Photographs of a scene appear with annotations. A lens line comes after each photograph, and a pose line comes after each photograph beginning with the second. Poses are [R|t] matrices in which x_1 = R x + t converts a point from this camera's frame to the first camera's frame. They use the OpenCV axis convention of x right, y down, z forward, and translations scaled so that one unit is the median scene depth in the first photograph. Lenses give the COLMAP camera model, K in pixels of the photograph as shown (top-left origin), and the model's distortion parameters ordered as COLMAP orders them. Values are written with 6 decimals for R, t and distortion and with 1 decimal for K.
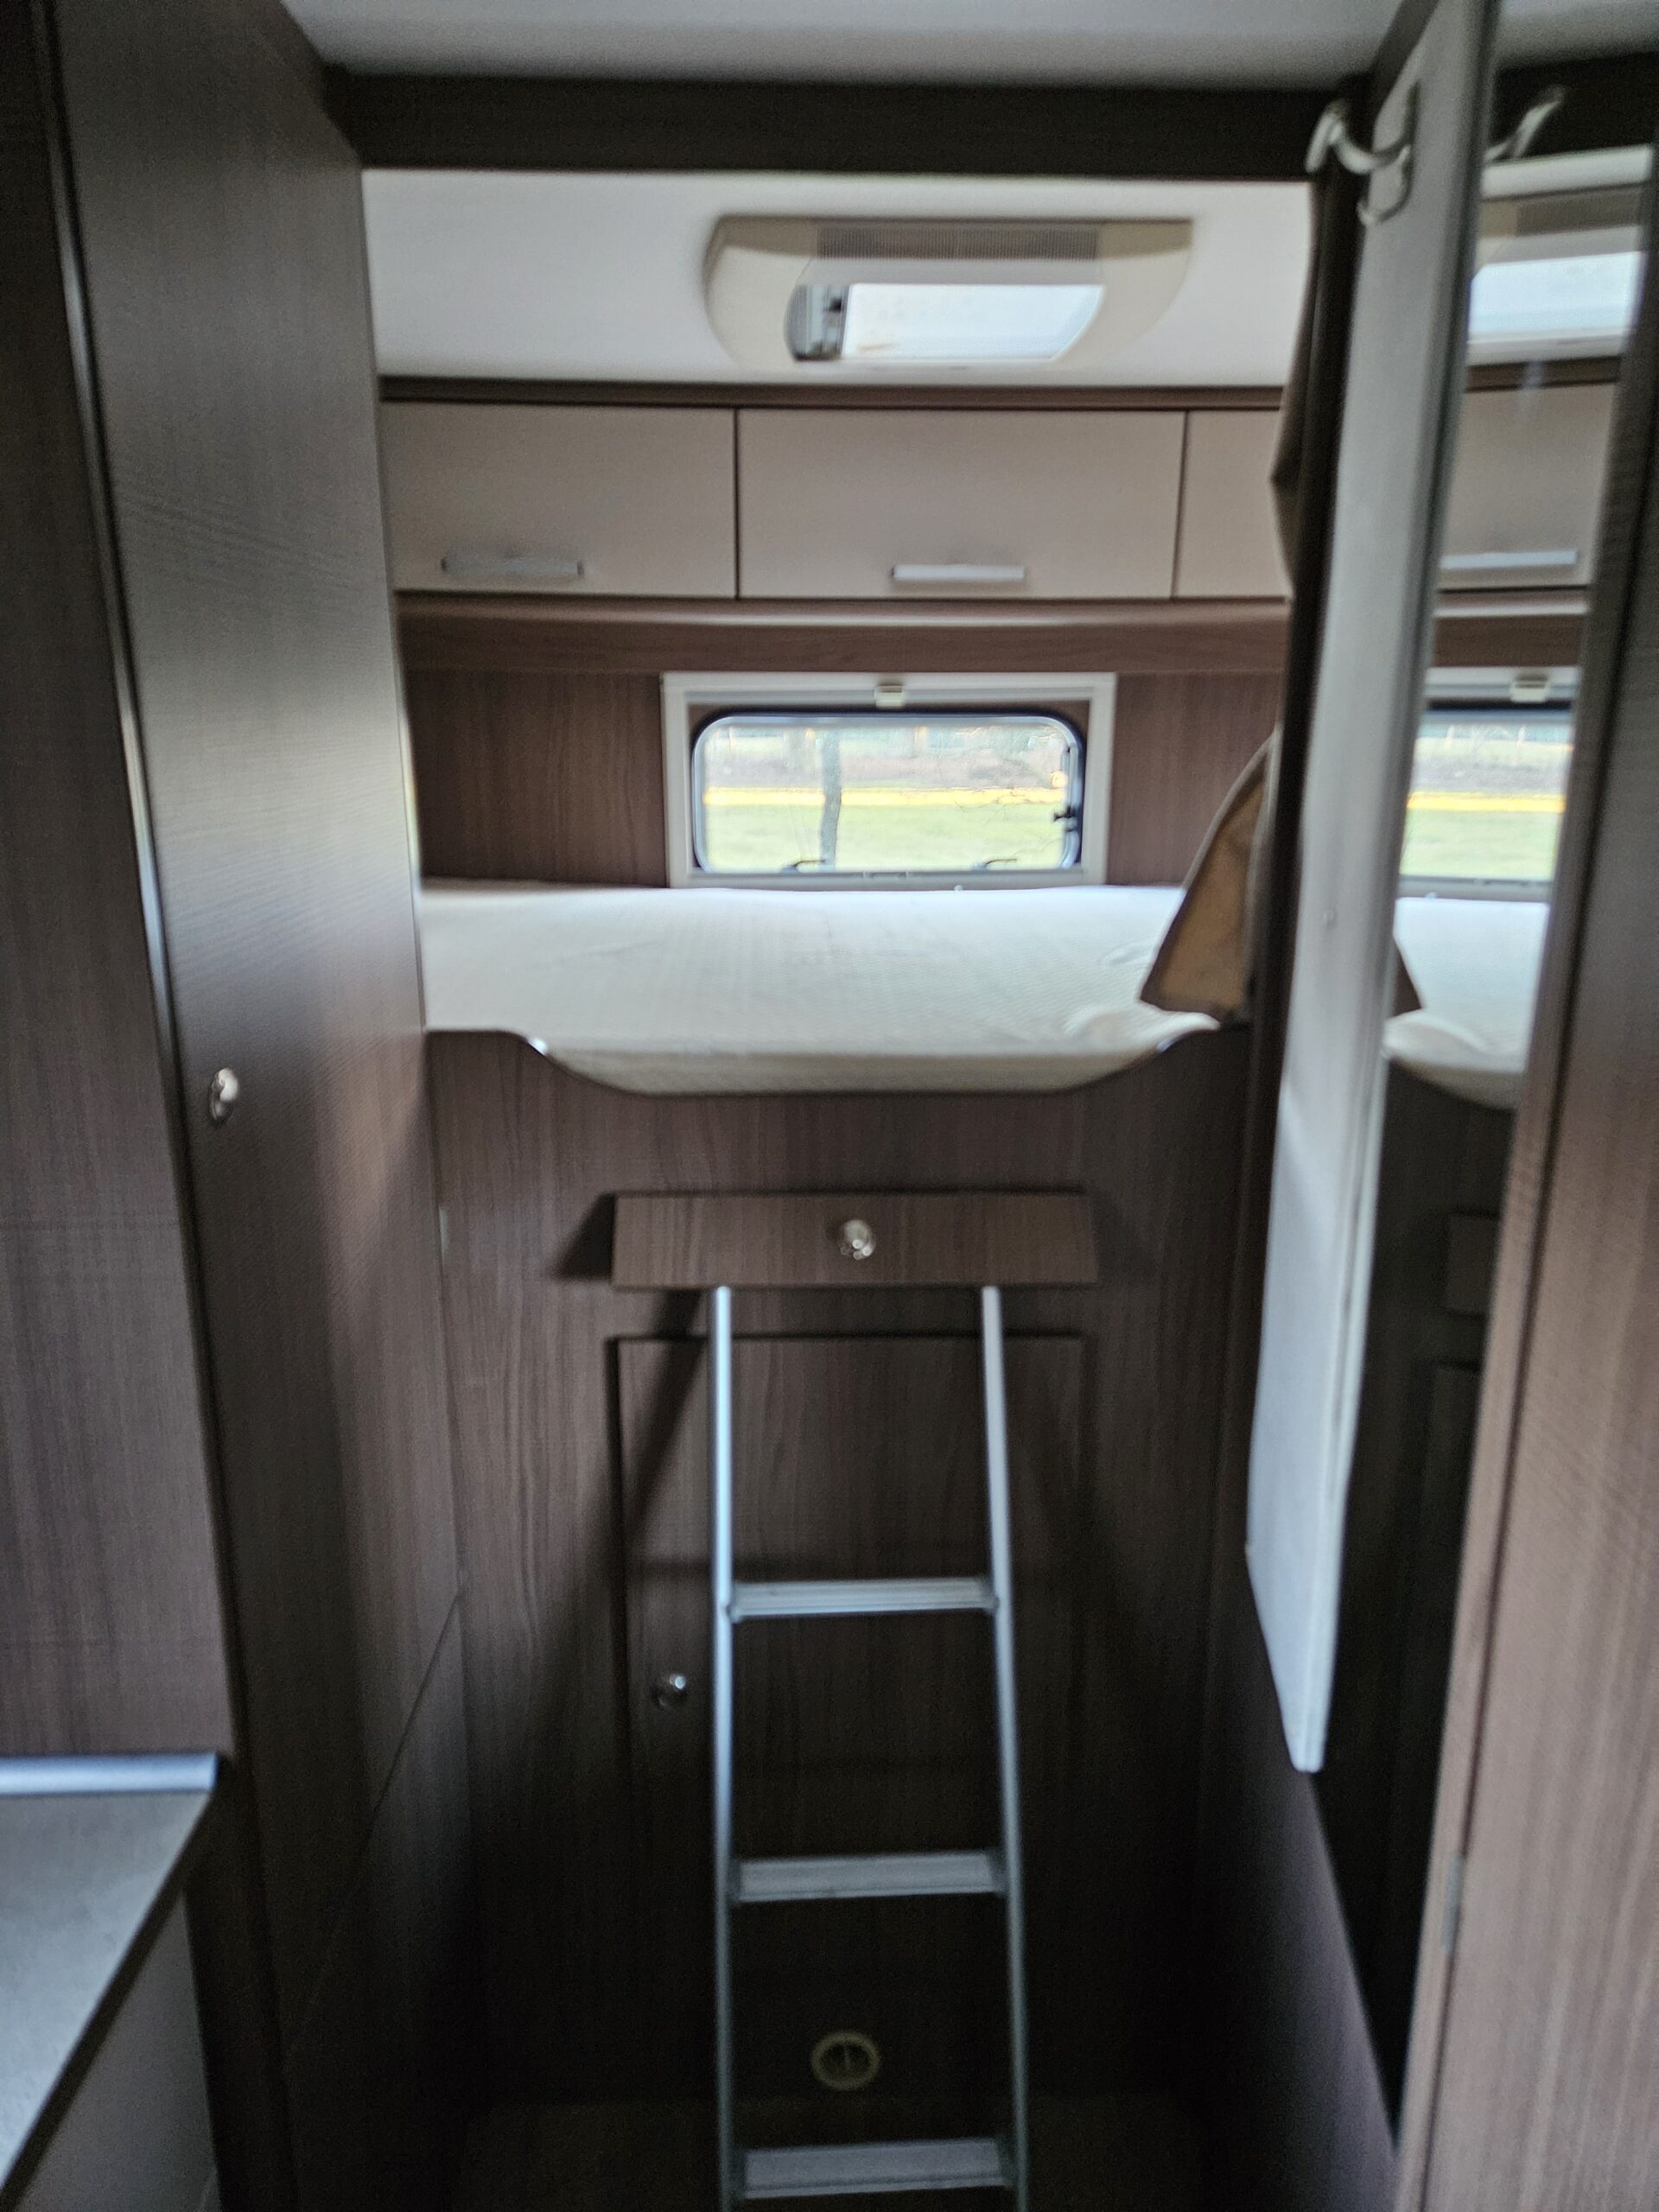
lens RADIAL K [[1461.7, 0, 829.5], [0, 1461.7, 1106.0], [0, 0, 1]] dist [0.008563, 0.003023]
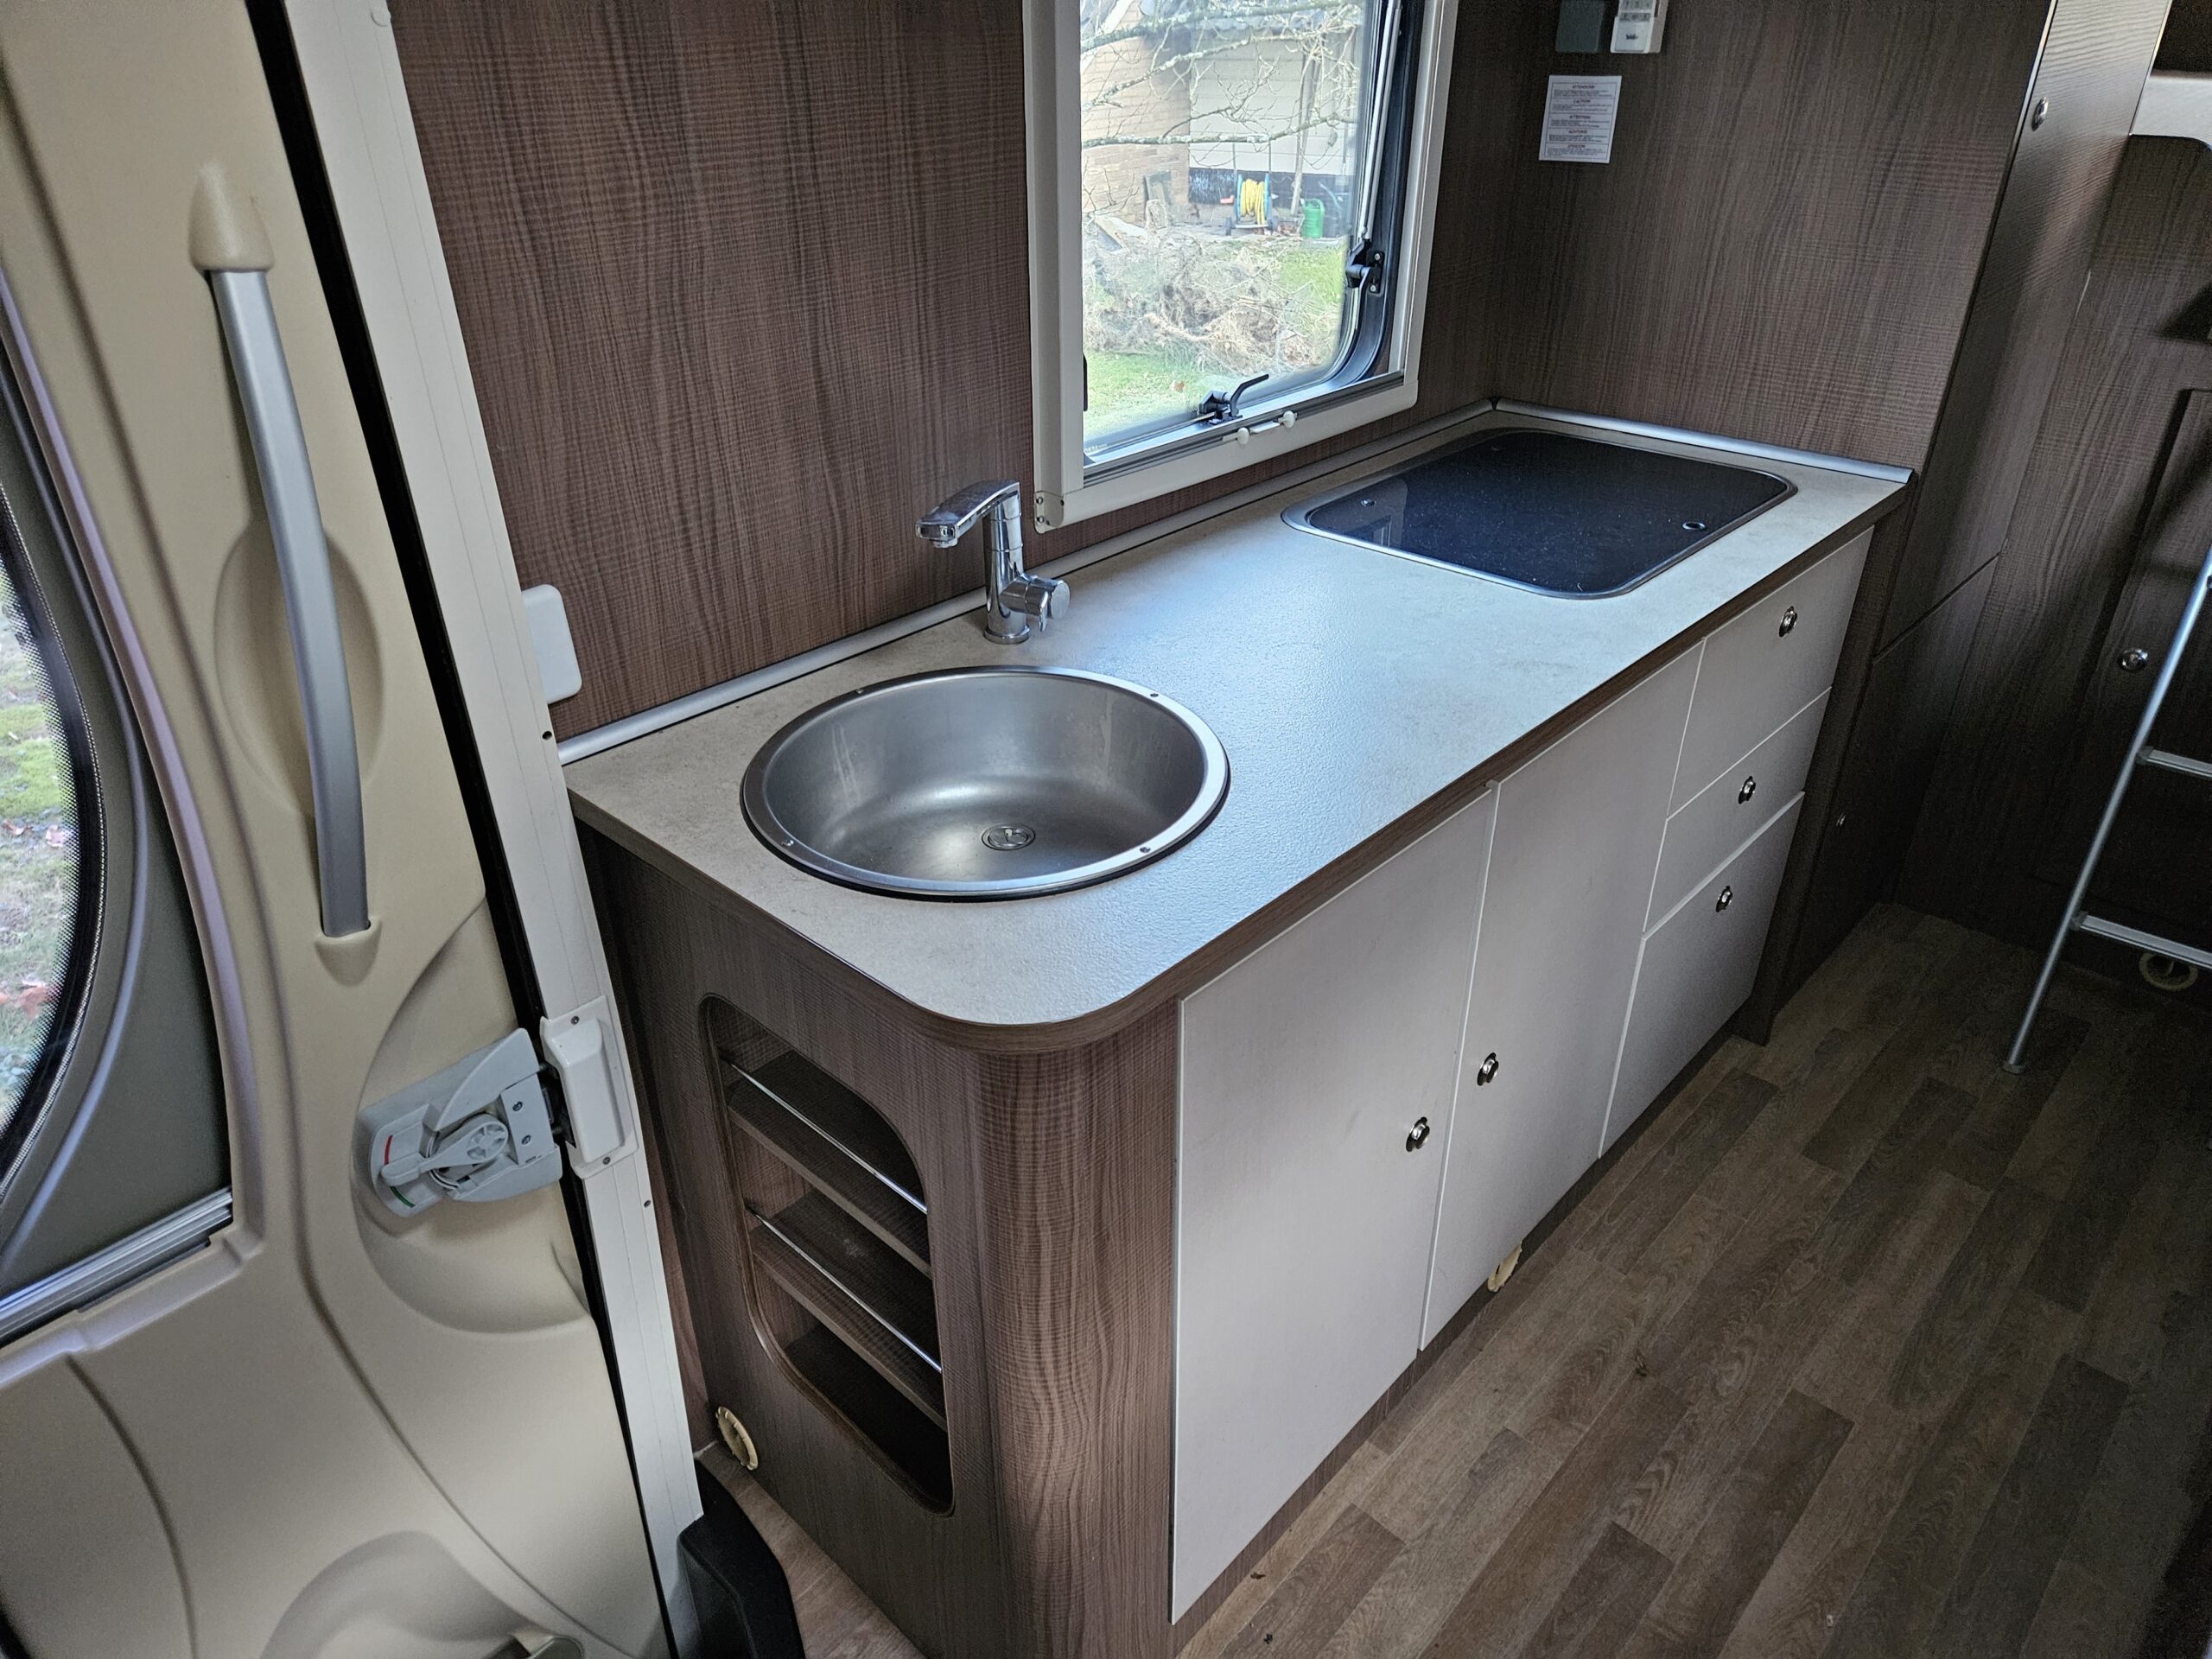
lens RADIAL K [[1461.7, 0, 1106.0], [0, 1461.7, 829.5], [0, 0, 1]] dist [0.008563, 0.003023]
pose [[0.709341, 0.333156, -0.621162, 0.133934], [-0.155151, 0.933434, 0.323464, 0.254823], [0.687578, -0.133072, 0.713813, -0.781076]]
